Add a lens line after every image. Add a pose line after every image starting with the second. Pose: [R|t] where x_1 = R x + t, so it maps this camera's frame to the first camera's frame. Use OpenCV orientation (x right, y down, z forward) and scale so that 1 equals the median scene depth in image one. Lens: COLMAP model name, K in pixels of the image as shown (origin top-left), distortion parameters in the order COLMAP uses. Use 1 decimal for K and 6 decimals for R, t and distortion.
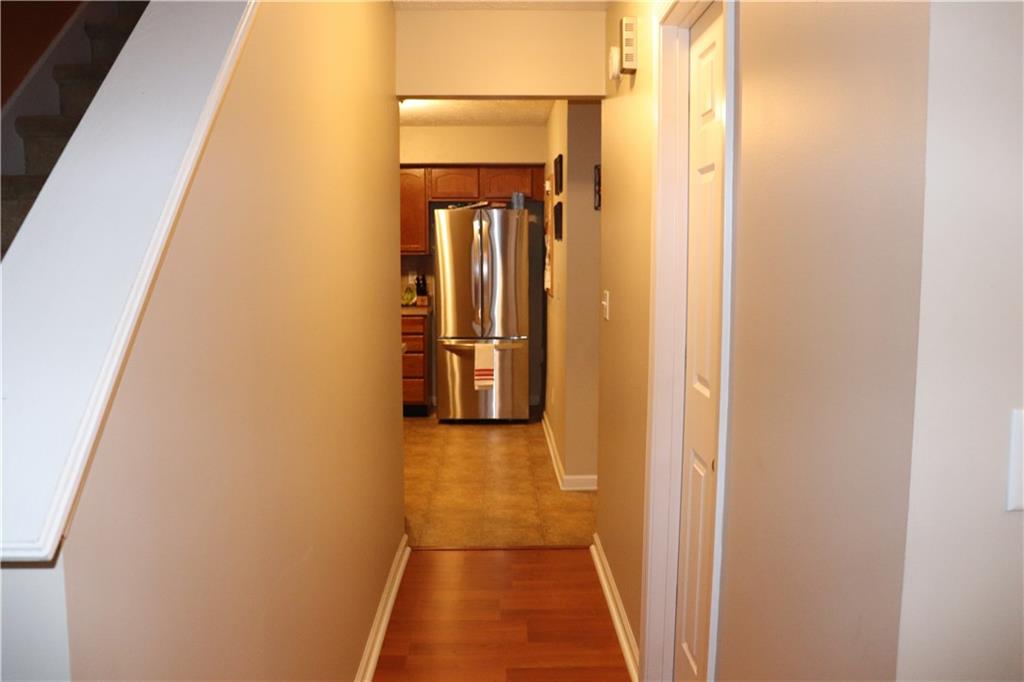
lens RADIAL K [[849.6, 0, 512.5], [0, 849.6, 342.8], [0, 0, 1]] dist [-0.162313, 0.120037]
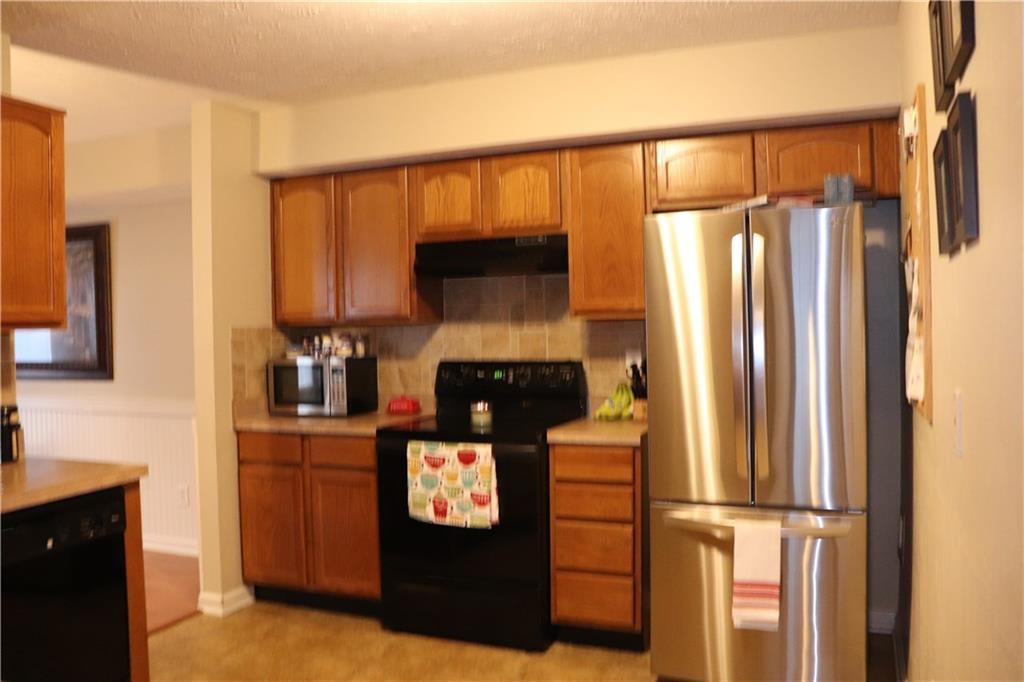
lens RADIAL K [[849.6, 0, 510.8], [0, 849.6, 336.5], [0, 0, 1]] dist [-0.162313, 0.120037]
pose [[0.918821, -0.012276, -0.394483, 0.018619], [-0.025708, 0.995532, -0.090859, -0.048117], [0.393836, 0.093624, 0.914400, 0.536133]]
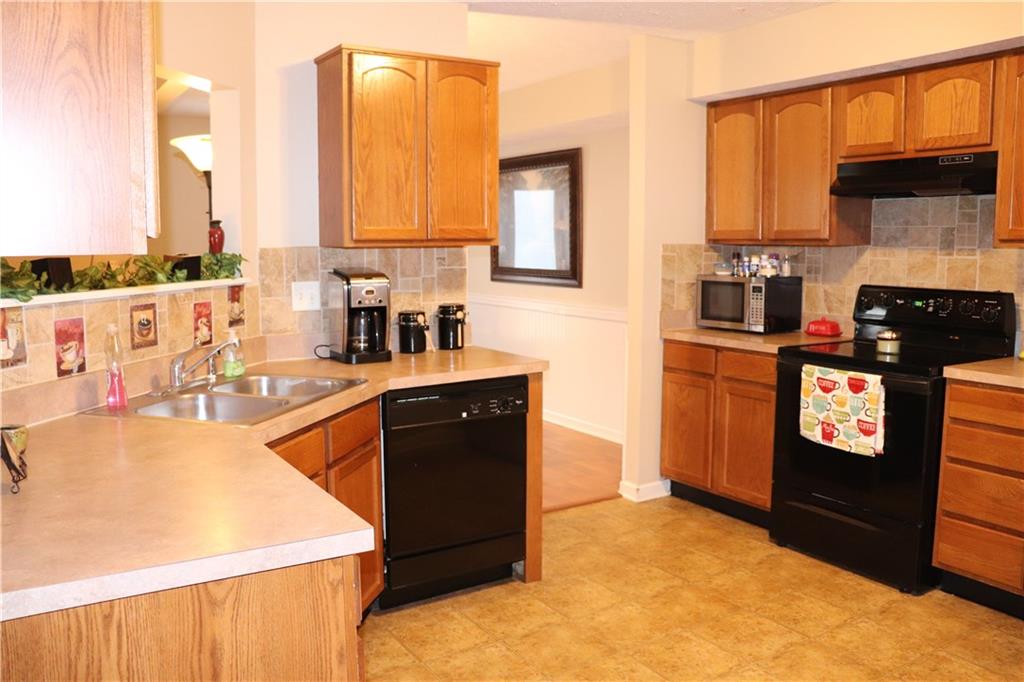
lens RADIAL K [[849.6, 0, 509.5], [0, 849.6, 333.7], [0, 0, 1]] dist [-0.162313, 0.120037]
pose [[0.511416, 0.093466, -0.854235, 0.097401], [-0.096731, 0.994011, 0.050848, -0.055622], [0.853871, 0.056627, 0.517394, 0.562233]]
